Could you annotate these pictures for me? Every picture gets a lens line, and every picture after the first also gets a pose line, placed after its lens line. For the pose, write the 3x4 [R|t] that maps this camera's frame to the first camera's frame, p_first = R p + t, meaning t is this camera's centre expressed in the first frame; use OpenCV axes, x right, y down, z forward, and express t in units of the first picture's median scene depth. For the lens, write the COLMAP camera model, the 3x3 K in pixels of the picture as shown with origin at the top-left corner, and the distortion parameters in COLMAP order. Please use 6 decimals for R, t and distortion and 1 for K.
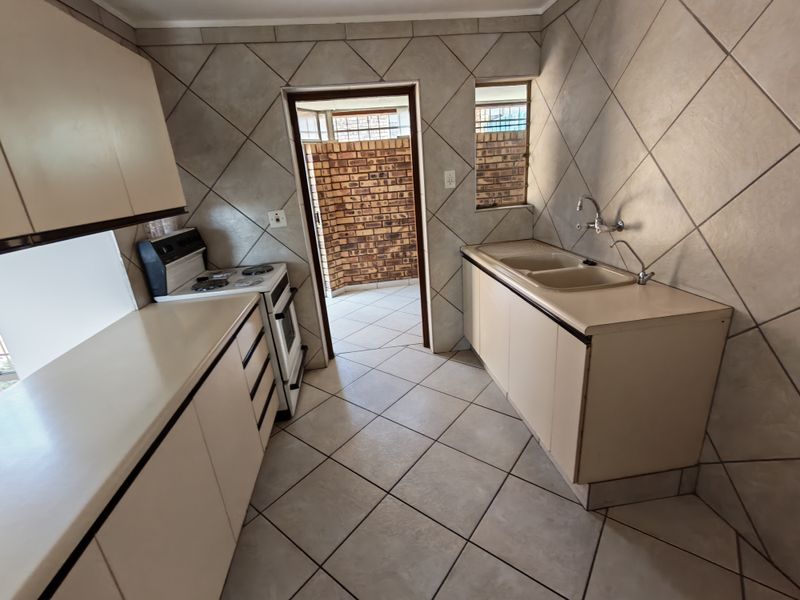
lens RADIAL K [[376.1, 0, 400.0], [0, 376.1, 300.0], [0, 0, 1]] dist [-0.001182, -0.000055]
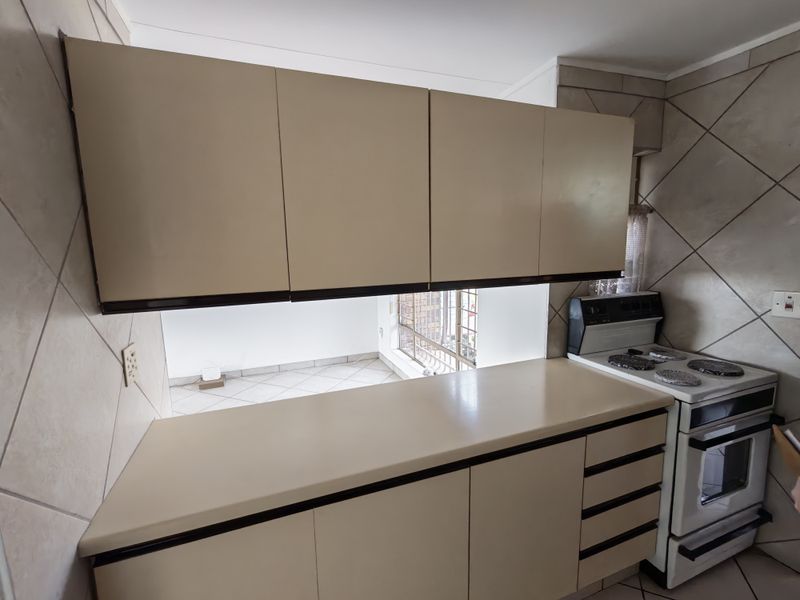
lens RADIAL K [[368.4, 0, 400.0], [0, 368.4, 300.0], [0, 0, 1]] dist [-0.000757, 0.000195]
pose [[0.241583, 0.212613, -0.946802, 0.111370], [-0.310326, 0.941391, 0.132216, -0.111896], [0.919421, 0.261876, 0.293403, 0.235867]]
